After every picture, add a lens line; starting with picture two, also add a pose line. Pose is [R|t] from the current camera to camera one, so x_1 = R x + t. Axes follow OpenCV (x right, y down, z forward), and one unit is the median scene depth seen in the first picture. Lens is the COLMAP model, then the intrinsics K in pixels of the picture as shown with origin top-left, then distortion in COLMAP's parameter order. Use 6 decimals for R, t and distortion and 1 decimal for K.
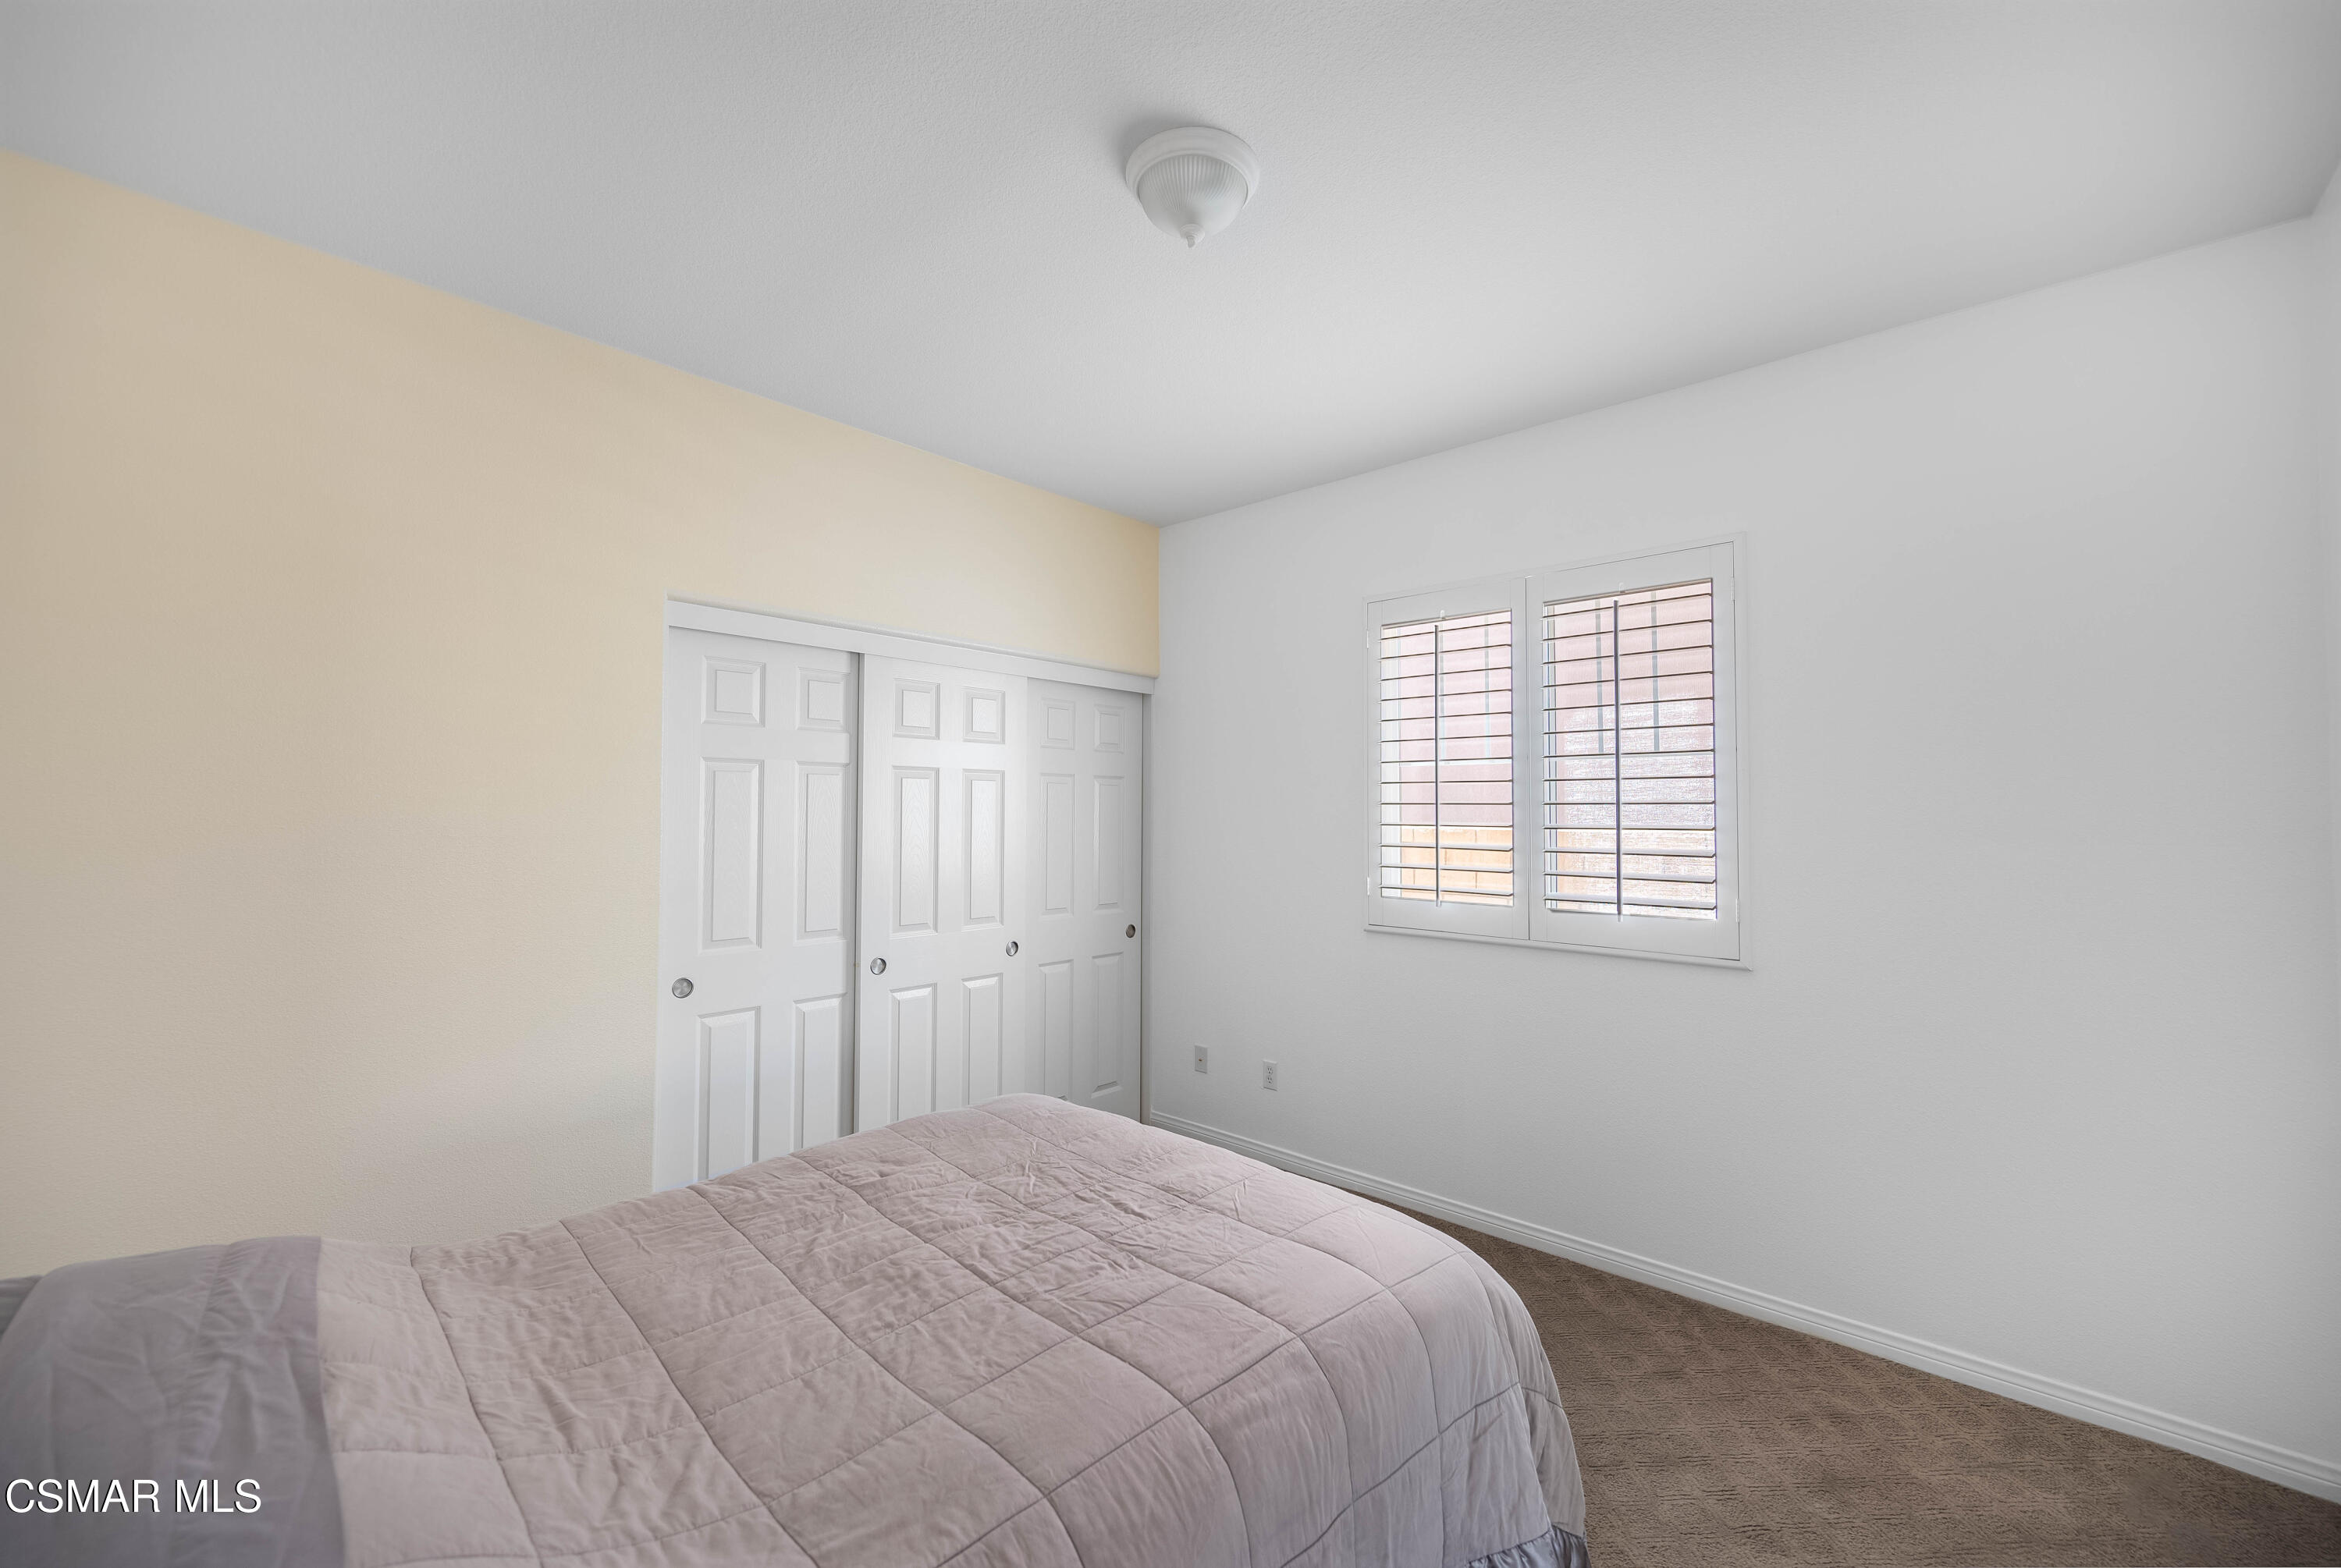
lens RADIAL K [[931.9, 0, 1170.5], [0, 931.9, 784.0], [0, 0, 1]] dist [0.000661, 0.000018]
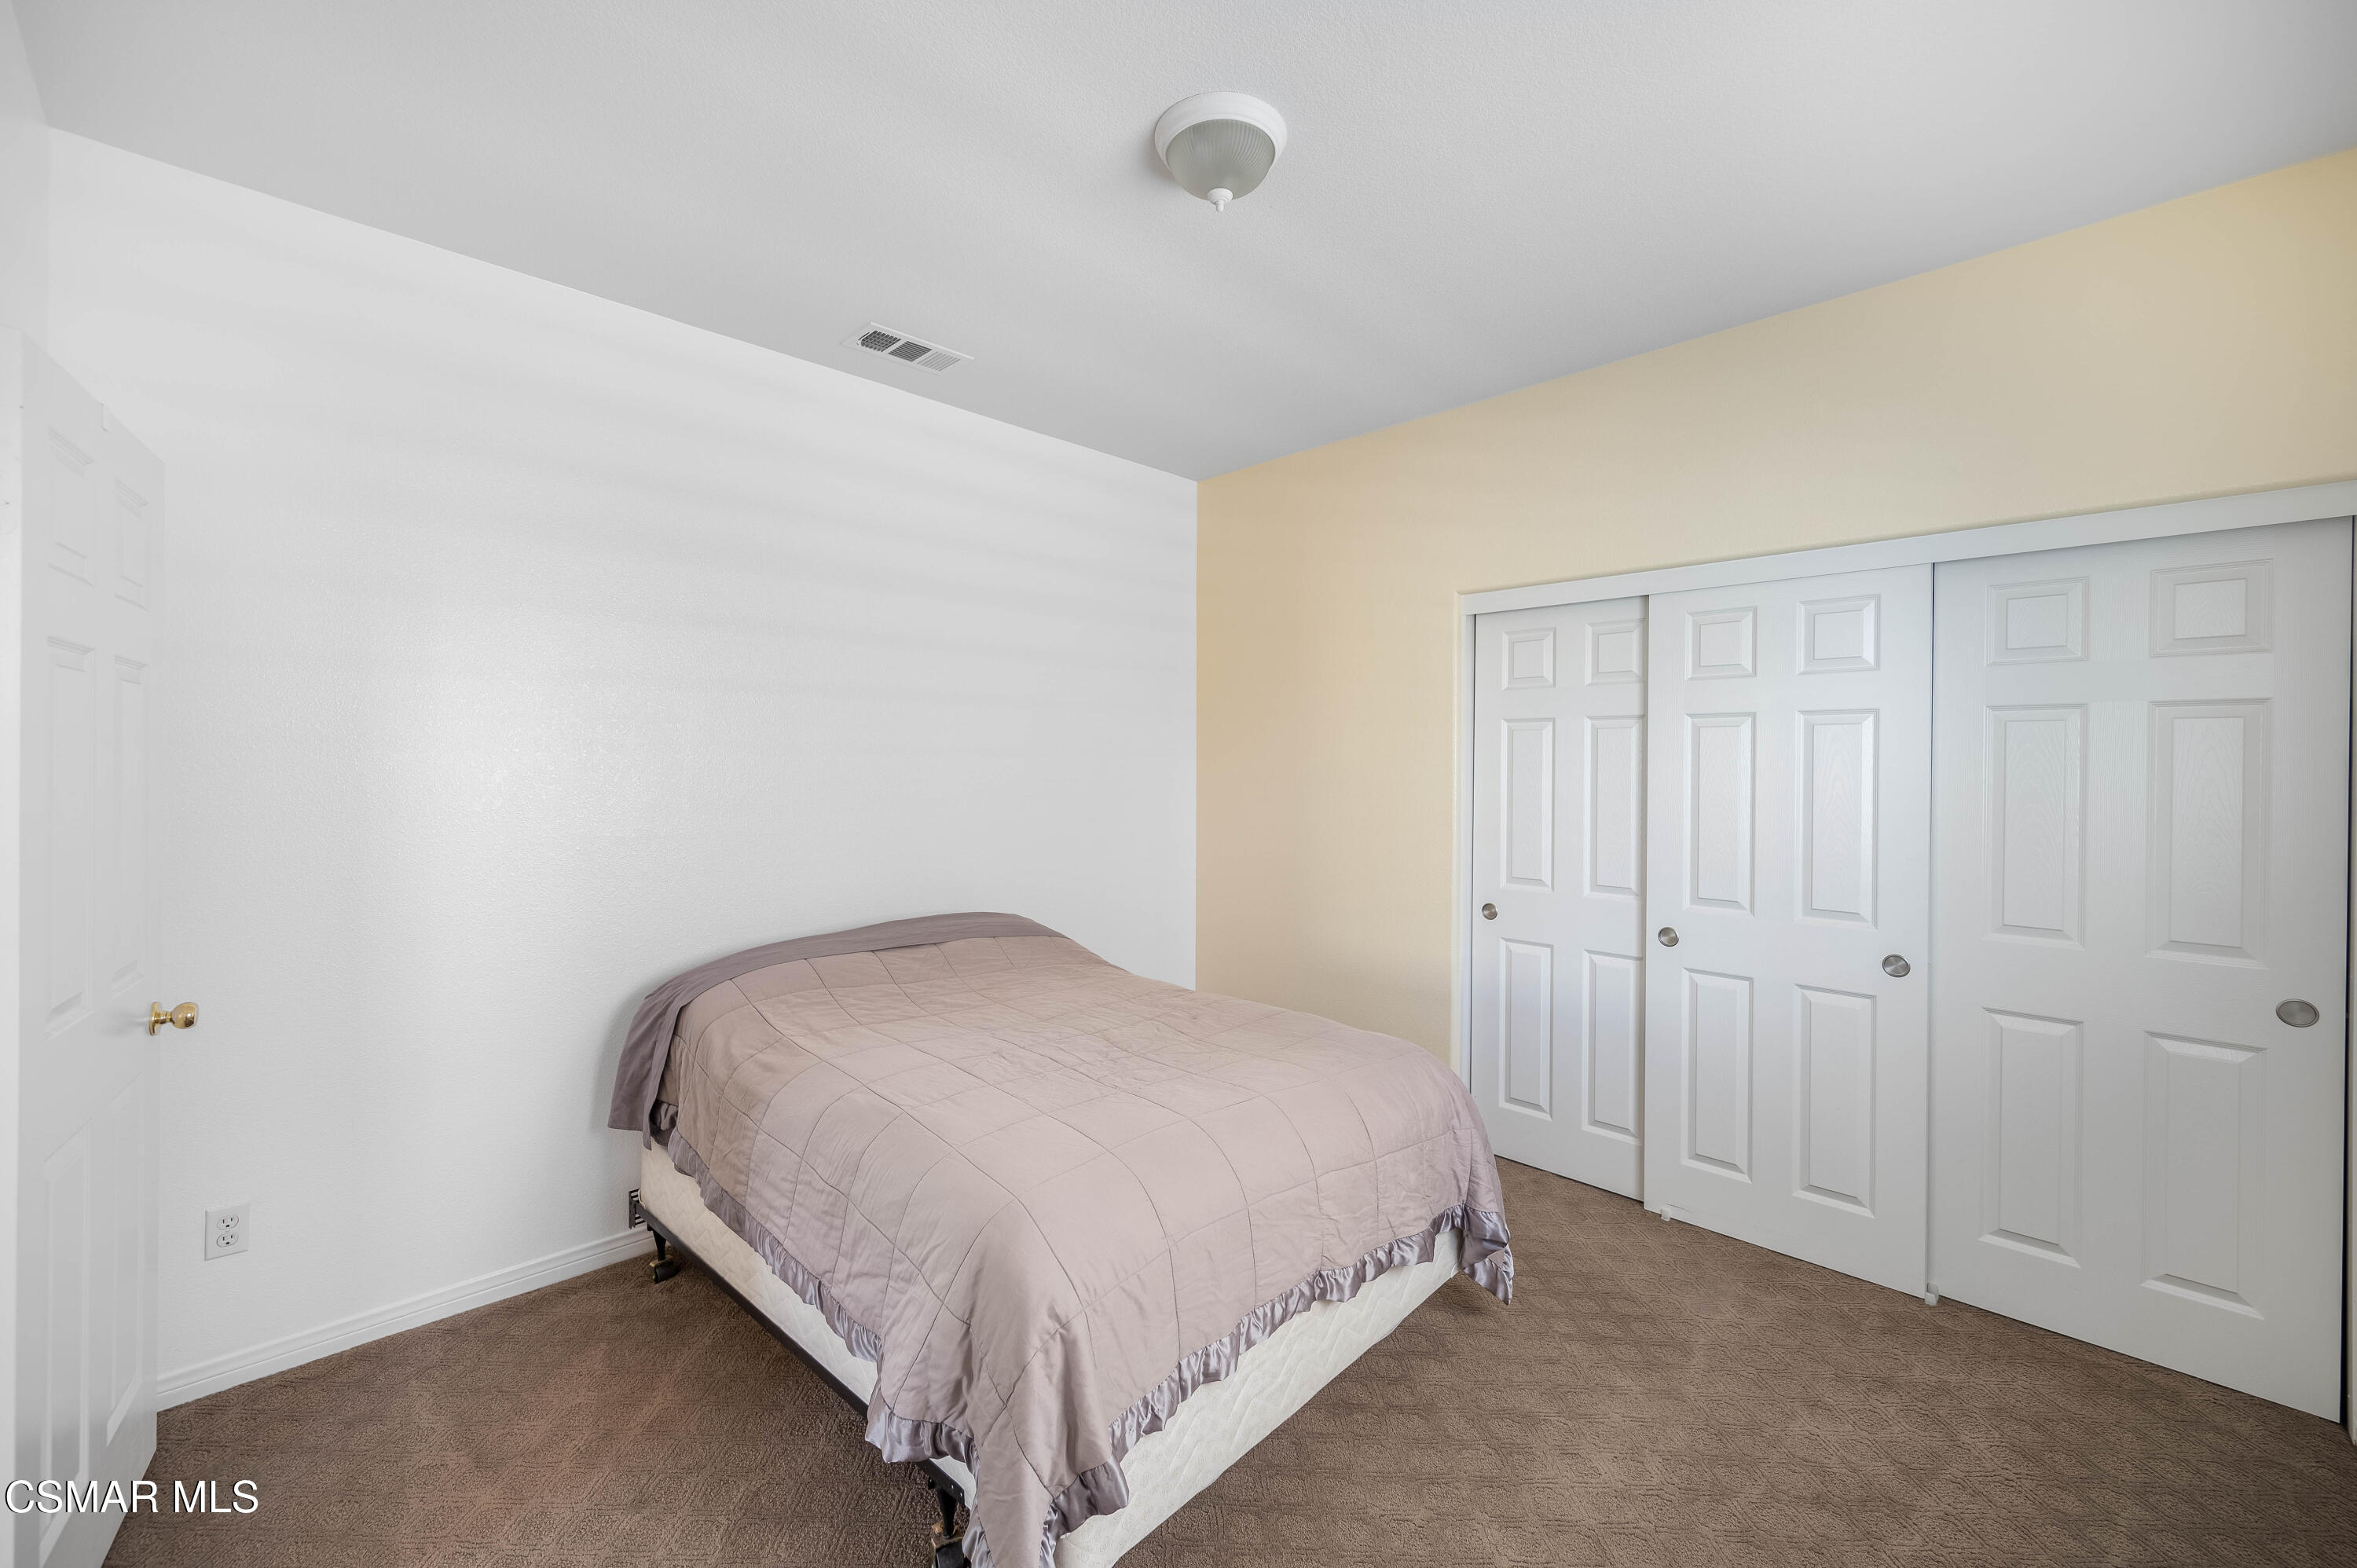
lens RADIAL K [[938.3, 0, 1178.5], [0, 938.3, 784.0], [0, 0, 1]] dist [-0.000202, -0.000029]
pose [[-0.052874, 0.014132, -0.998501, 0.618751], [0.021481, 0.999685, 0.013012, 0.024930], [0.998370, -0.020760, -0.053161, 0.576871]]
